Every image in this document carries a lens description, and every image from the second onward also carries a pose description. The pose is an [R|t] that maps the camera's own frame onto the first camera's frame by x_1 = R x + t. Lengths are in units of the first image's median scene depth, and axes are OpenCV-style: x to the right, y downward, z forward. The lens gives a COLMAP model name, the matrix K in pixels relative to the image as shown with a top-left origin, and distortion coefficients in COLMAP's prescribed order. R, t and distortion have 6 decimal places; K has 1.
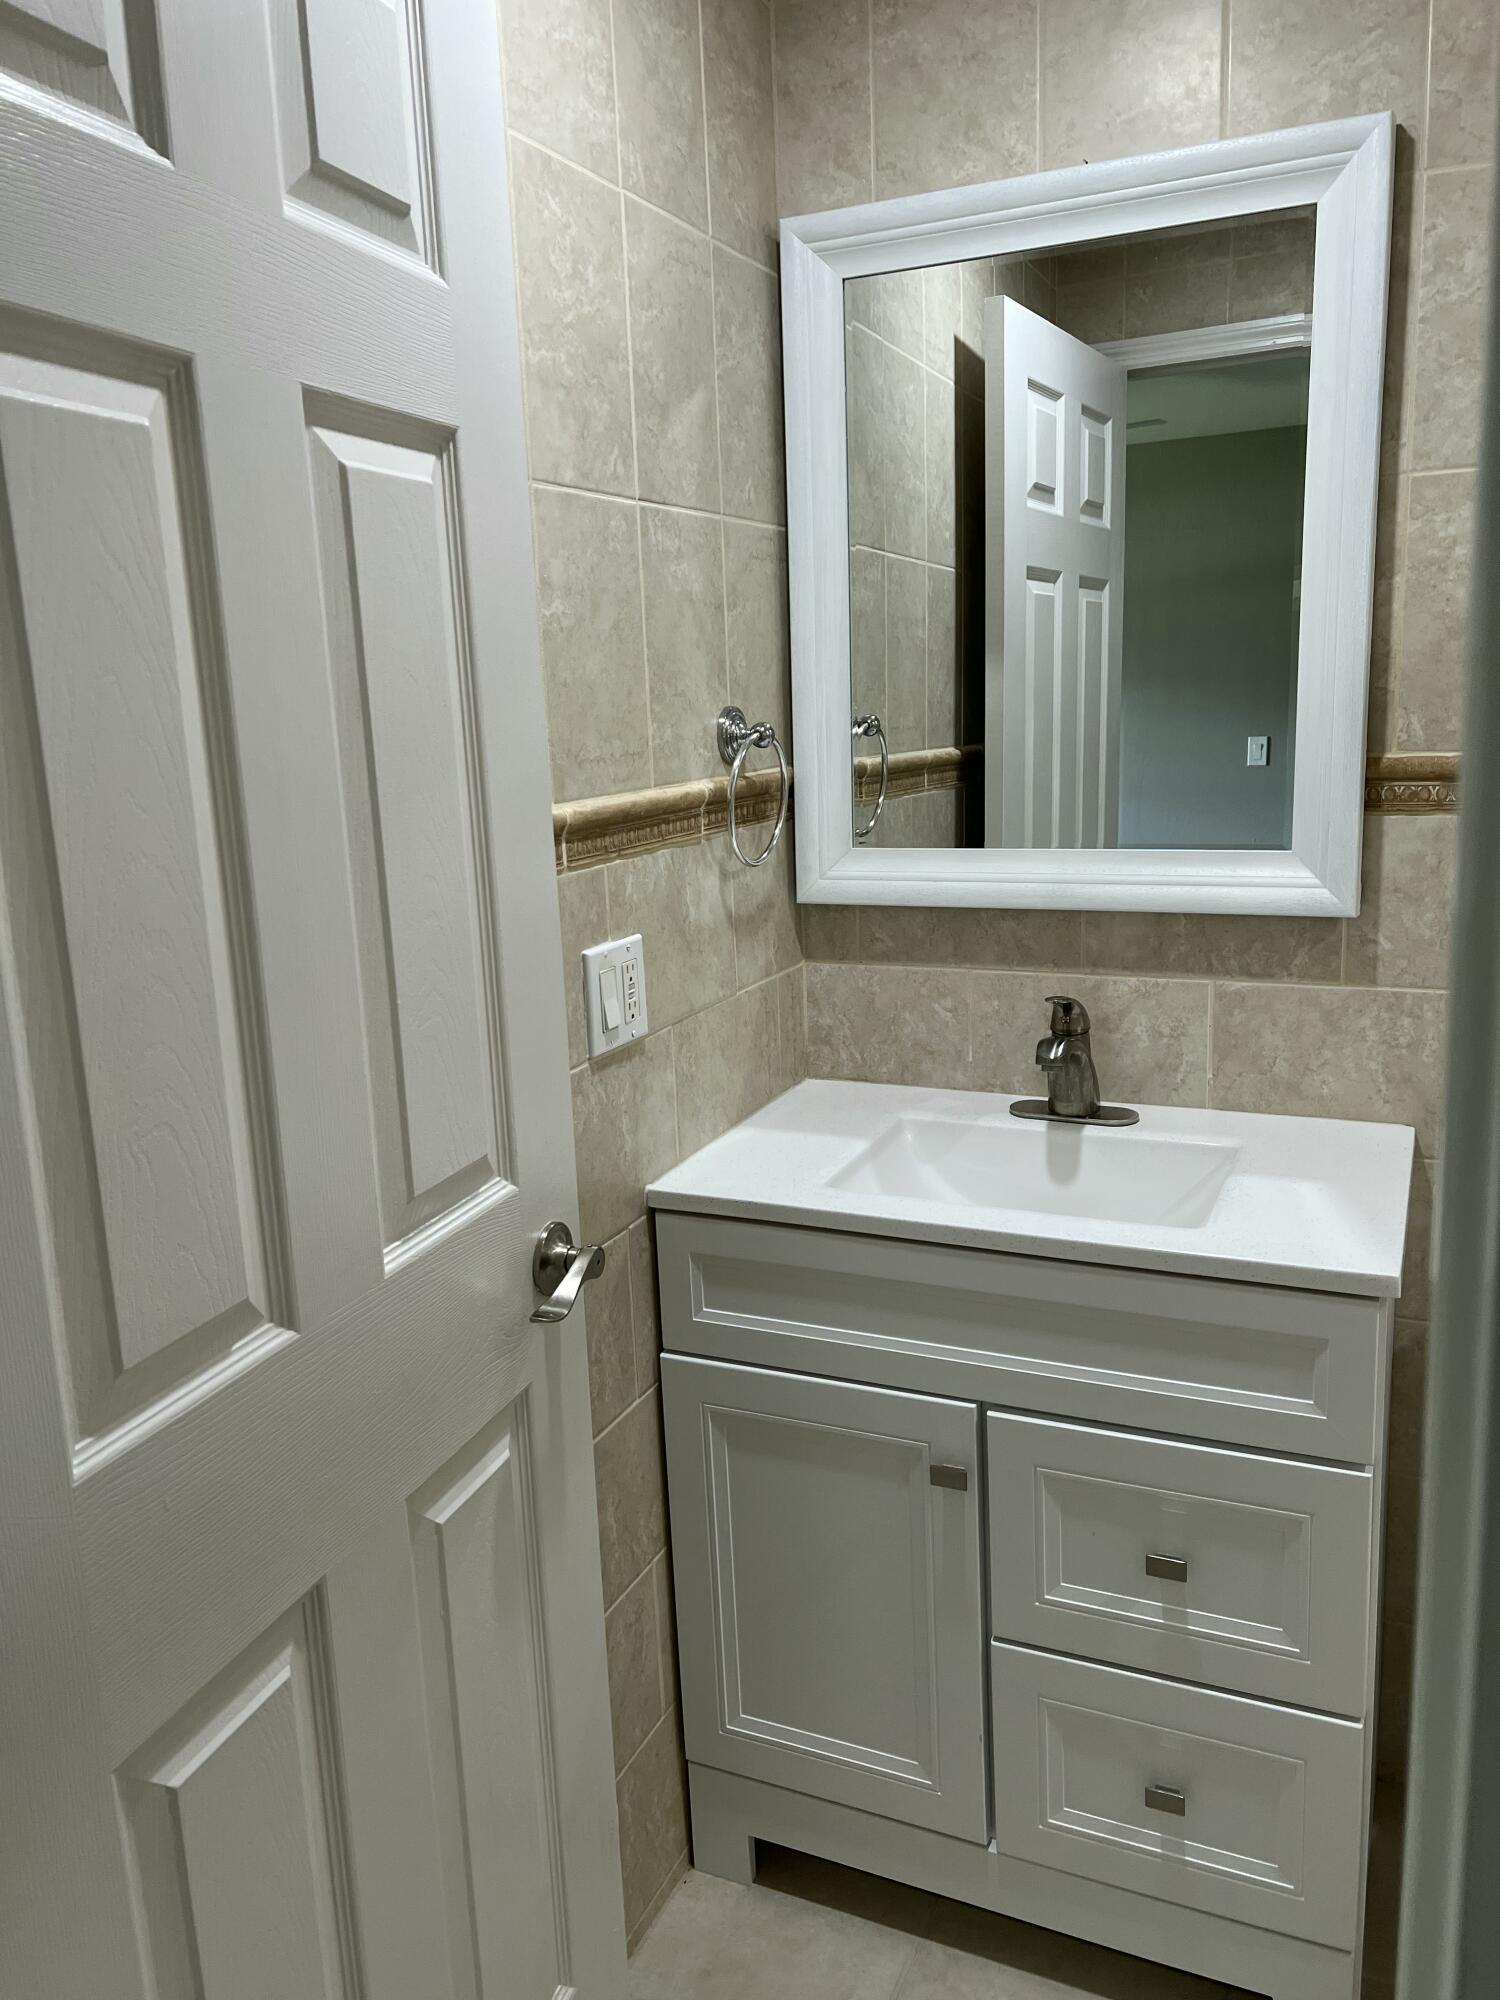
lens RADIAL K [[1436.4, 0, 750.0], [0, 1436.4, 1000.0], [0, 0, 1]] dist [0.010187, -0.041656]
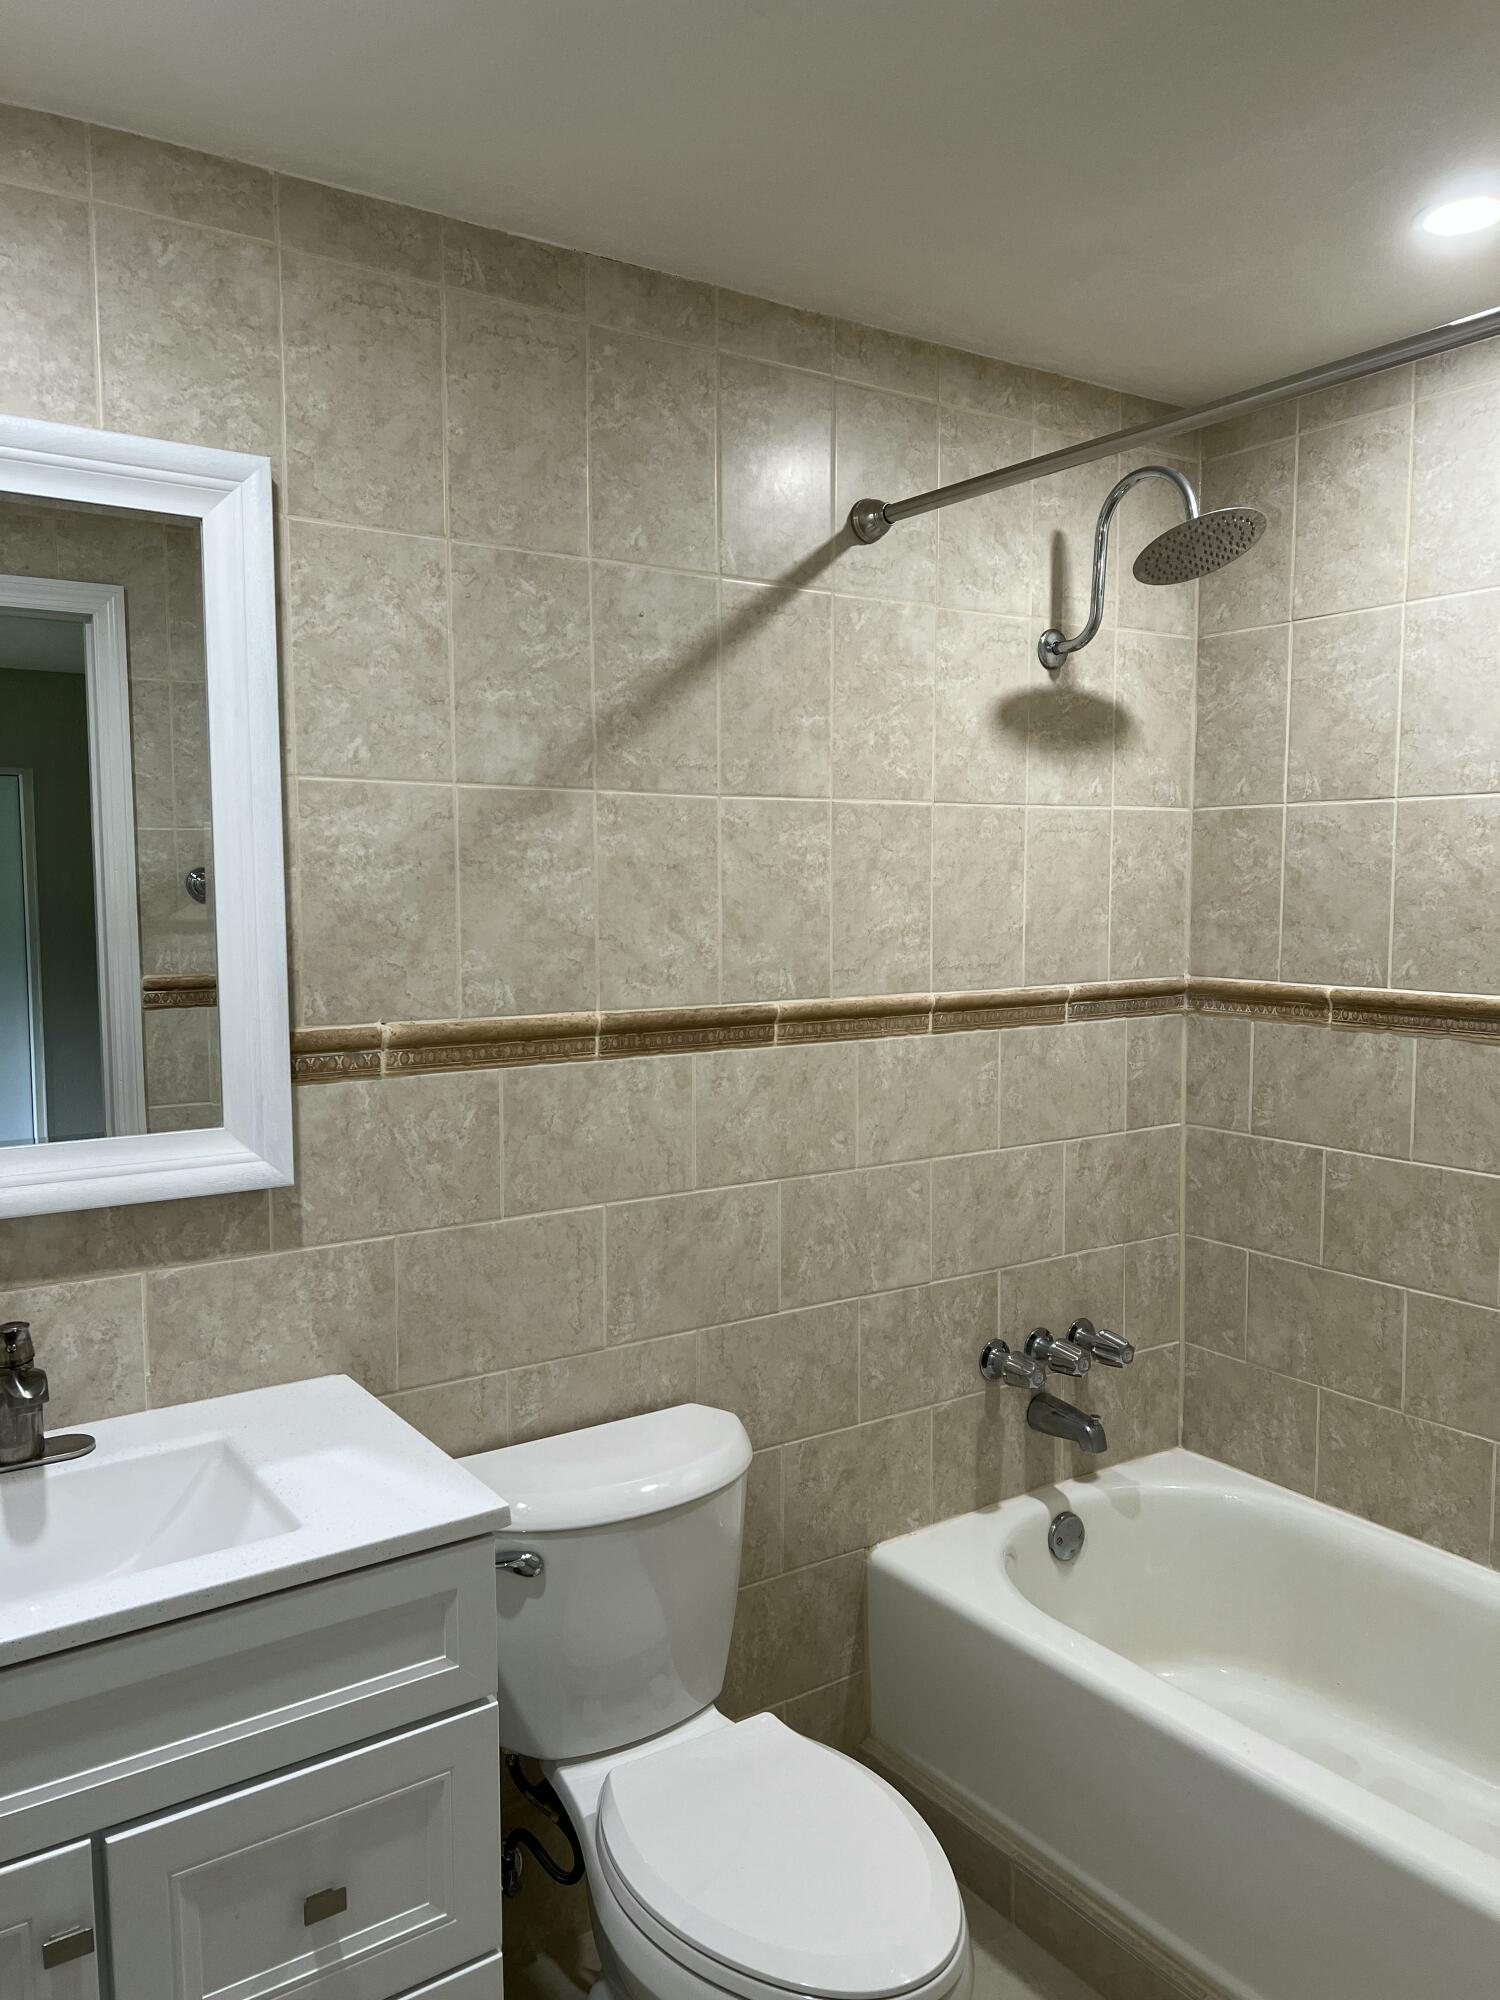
lens RADIAL K [[1480.2, 0, 750.0], [0, 1480.2, 1000.0], [0, 0, 1]] dist [-0.001683, -0.007883]
pose [[0.503714, -0.028268, 0.863408, -0.324540], [0.160755, 0.985074, -0.061533, -0.068696], [-0.848781, 0.169792, 0.500740, 0.156464]]
